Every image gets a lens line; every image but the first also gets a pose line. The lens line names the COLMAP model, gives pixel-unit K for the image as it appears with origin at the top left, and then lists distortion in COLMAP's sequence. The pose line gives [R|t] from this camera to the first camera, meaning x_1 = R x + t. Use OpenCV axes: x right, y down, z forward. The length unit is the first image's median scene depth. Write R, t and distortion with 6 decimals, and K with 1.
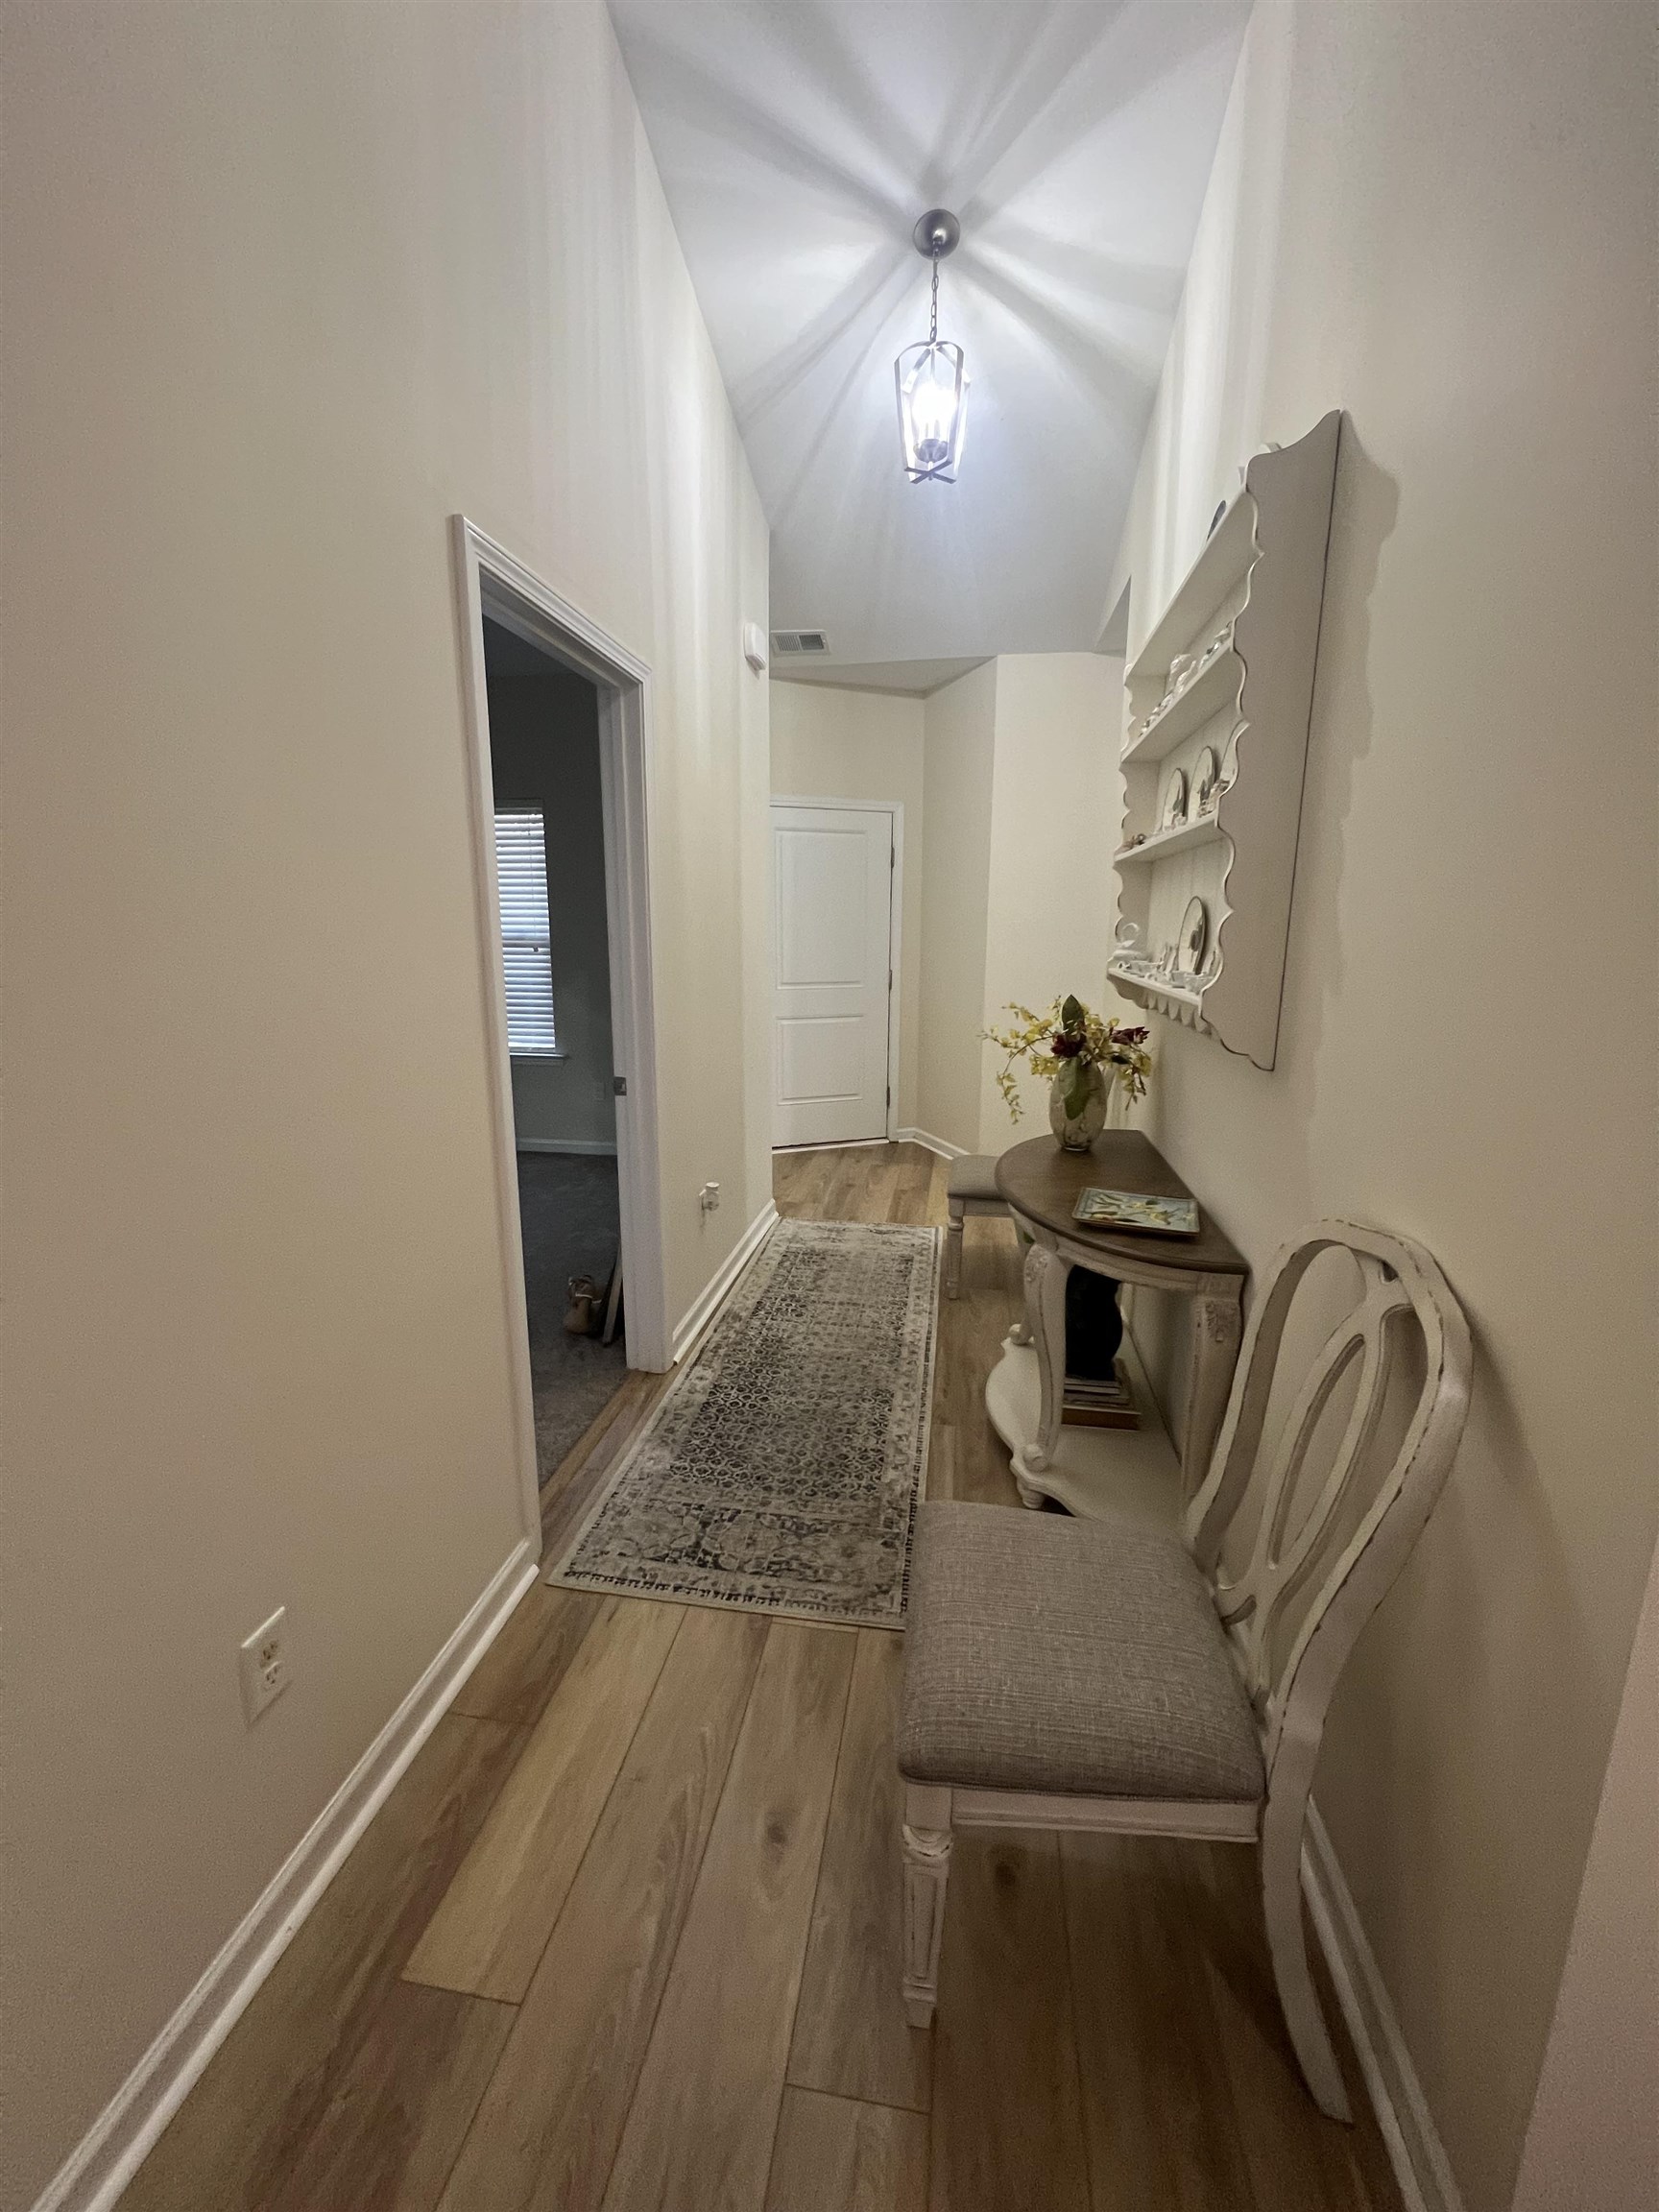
lens RADIAL K [[885.5, 0, 832.5], [0, 885.5, 1100.3], [0, 0, 1]] dist [-0.001001, -0.000110]
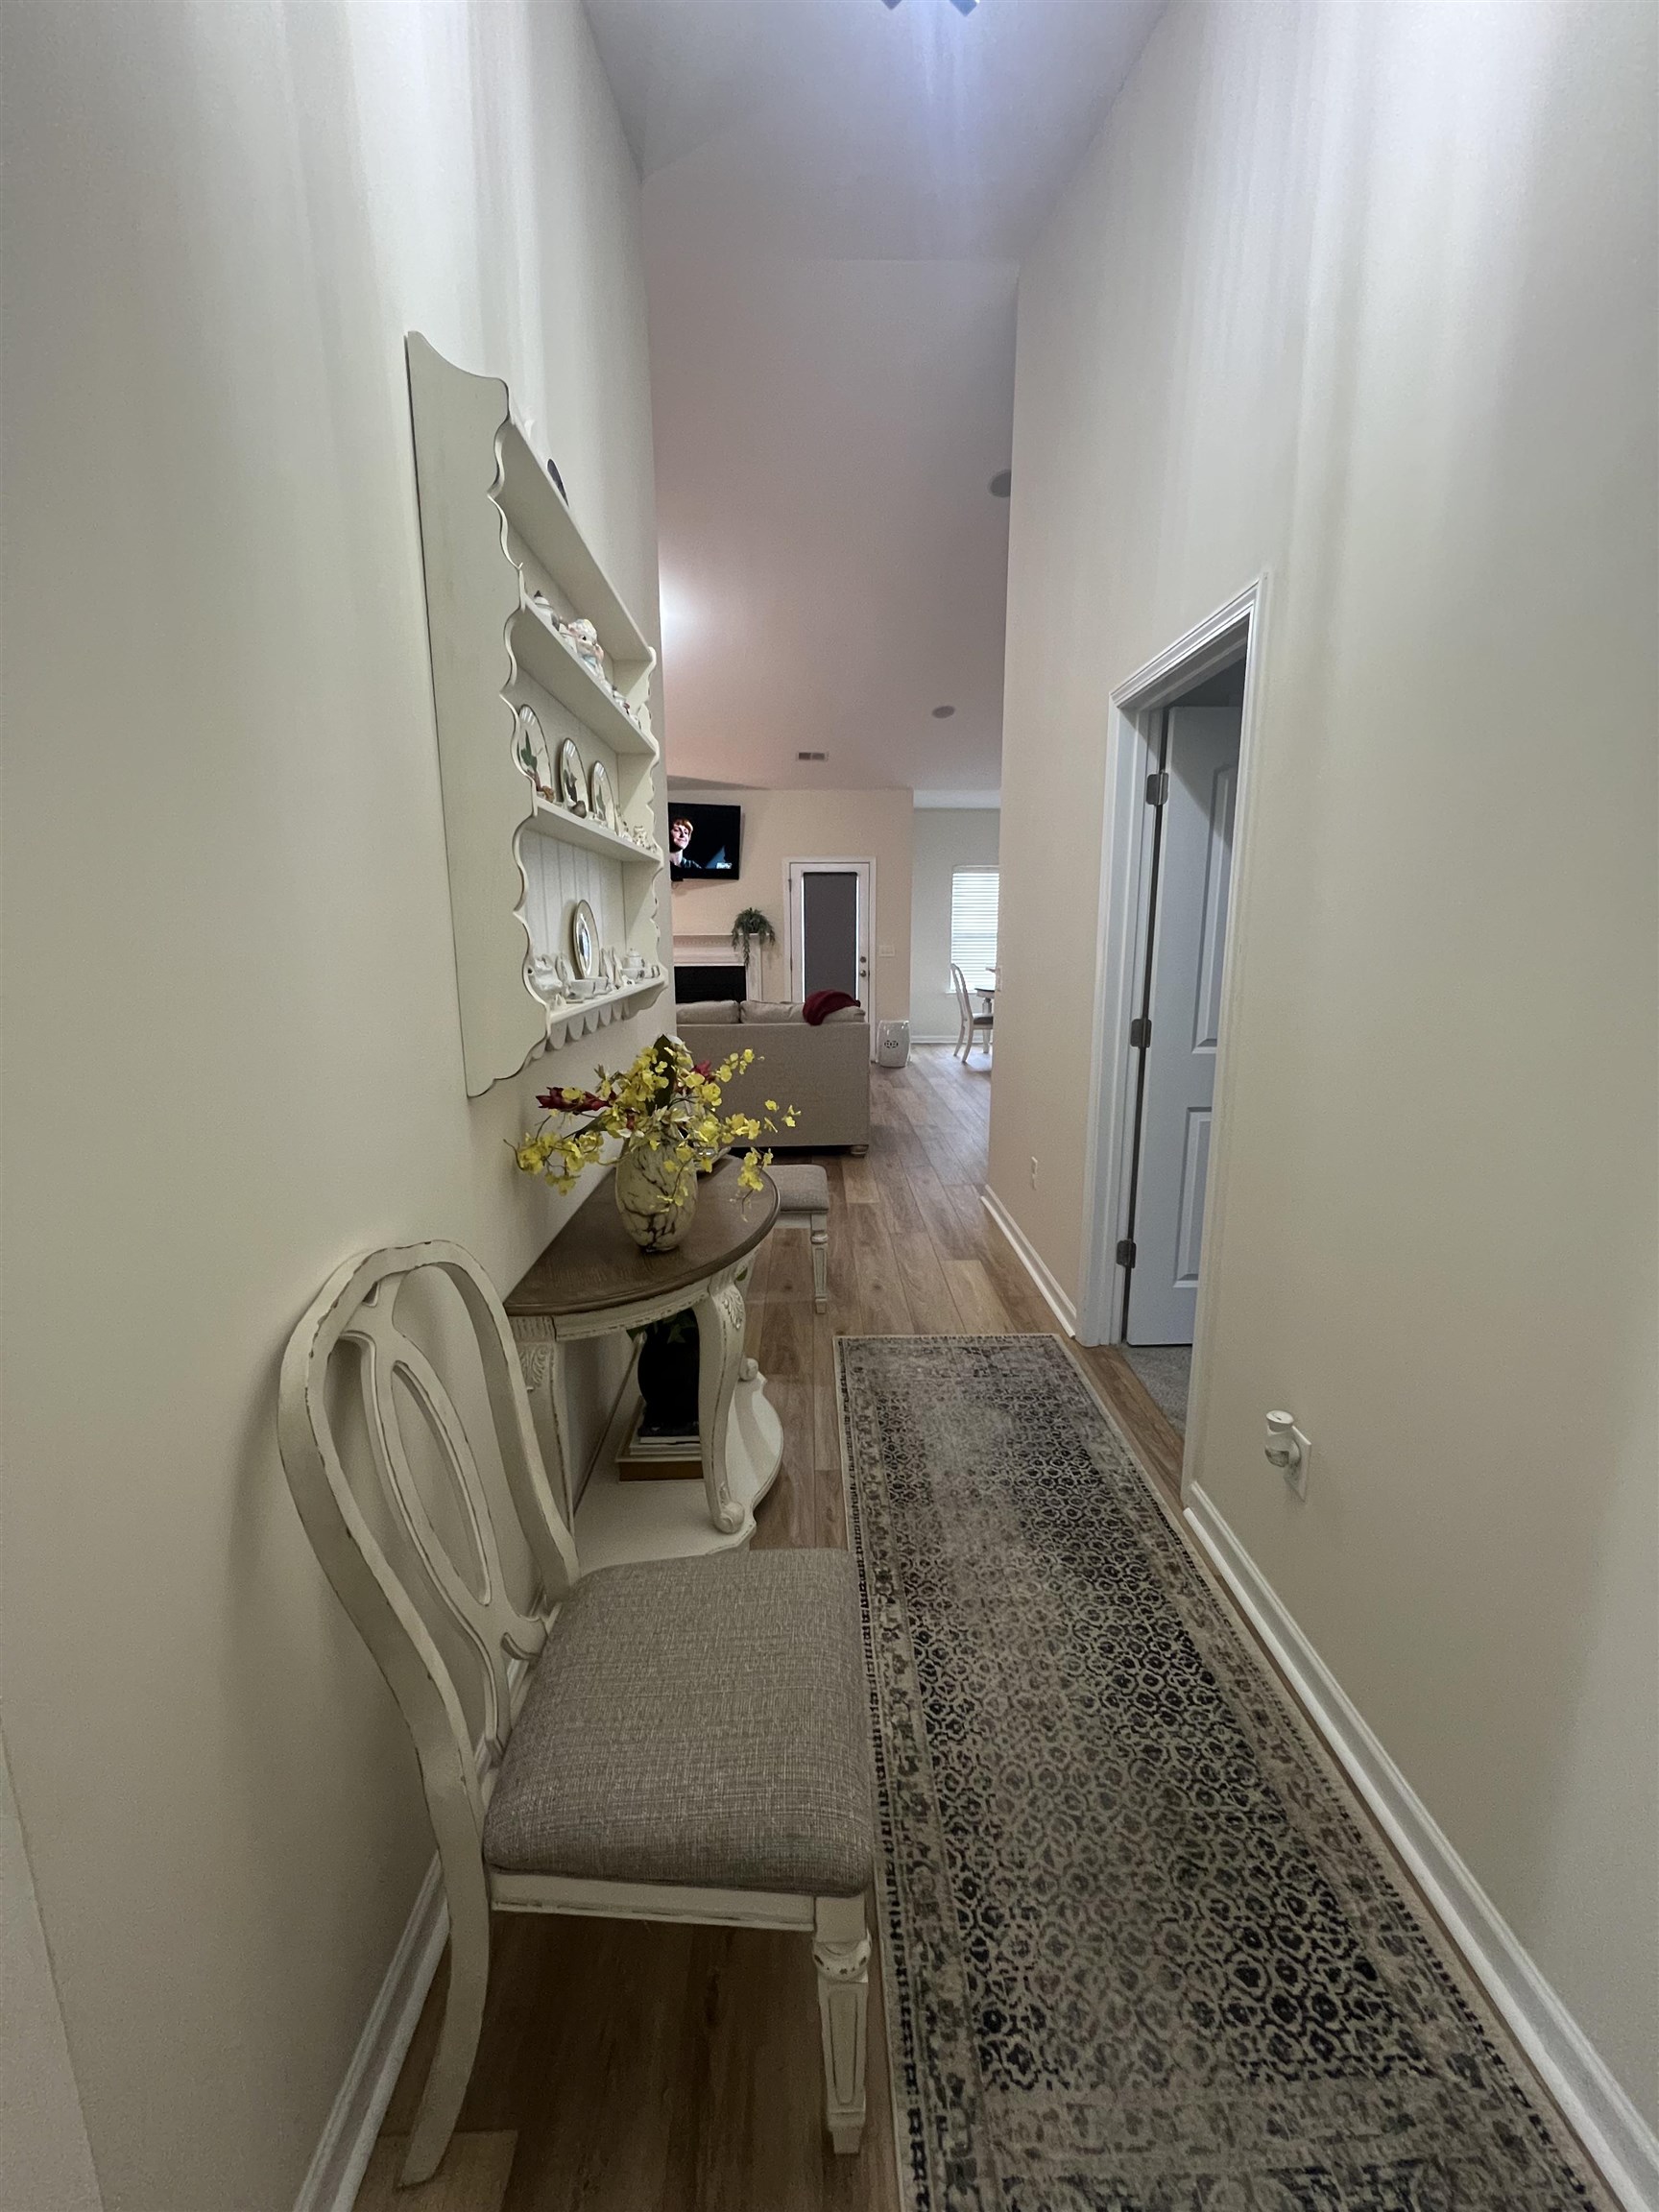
lens RADIAL K [[890.2, 0, 834.0], [0, 890.2, 1098.8], [0, 0, 1]] dist [-0.002102, 0.000376]
pose [[-0.983586, 0.029827, -0.177956, 0.358349], [-0.039581, 0.926557, 0.374067, -0.448286], [0.176044, 0.374970, -0.910168, 2.233707]]
